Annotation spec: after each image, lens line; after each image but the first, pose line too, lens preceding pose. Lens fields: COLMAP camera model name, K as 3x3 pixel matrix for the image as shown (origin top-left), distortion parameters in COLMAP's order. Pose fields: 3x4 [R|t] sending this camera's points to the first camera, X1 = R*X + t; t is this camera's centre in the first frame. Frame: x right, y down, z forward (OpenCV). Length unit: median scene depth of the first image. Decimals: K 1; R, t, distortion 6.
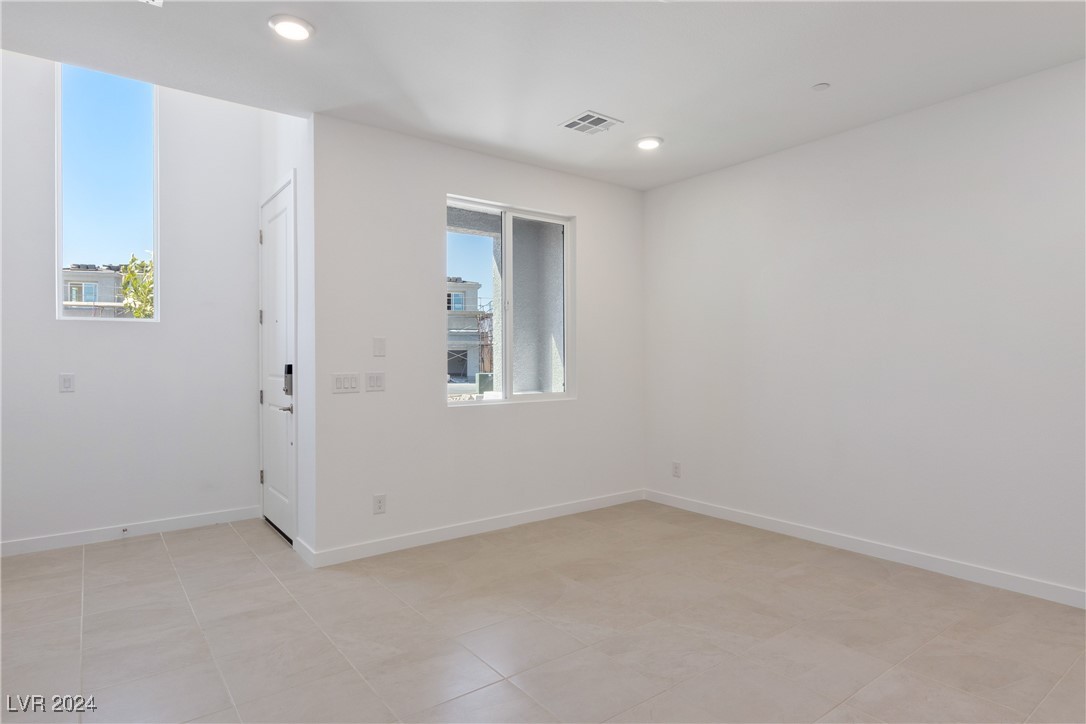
lens RADIAL K [[611.5, 0, 540.4], [0, 611.5, 356.3], [0, 0, 1]] dist [0.009328, -0.001213]
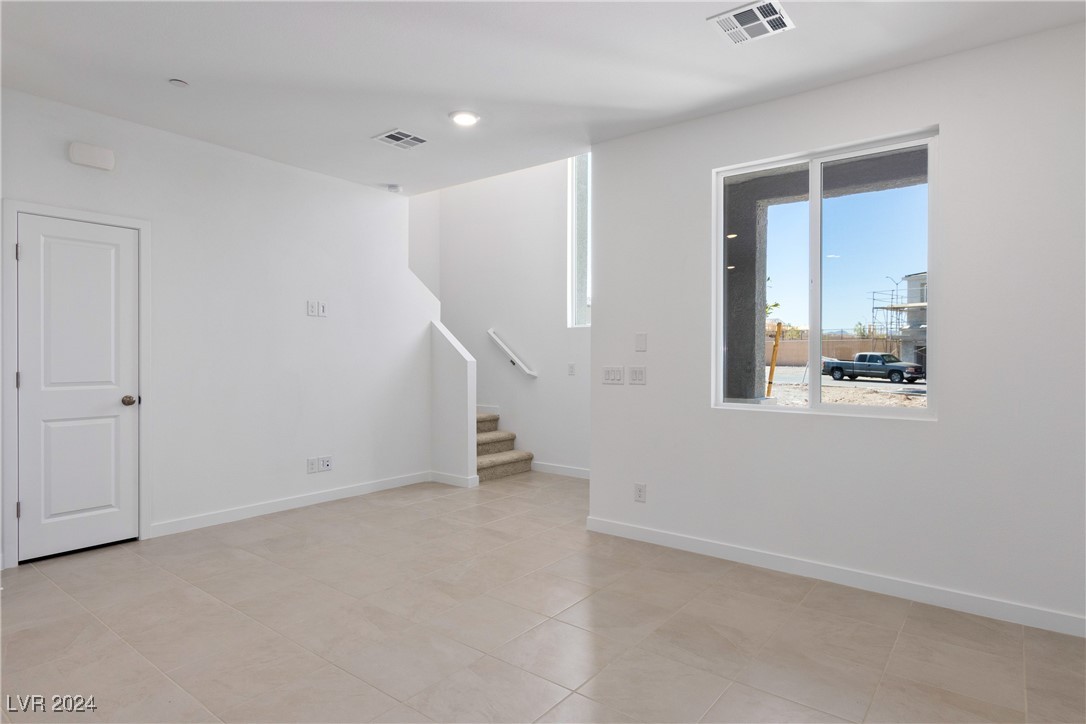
lens RADIAL K [[611.5, 0, 553.7], [0, 611.5, 358.5], [0, 0, 1]] dist [0.009328, -0.001213]
pose [[0.257129, 0.015677, -0.966250, 0.673144], [-0.003633, 0.999877, 0.015255, -0.002987], [0.966370, -0.000412, 0.257154, 0.561599]]
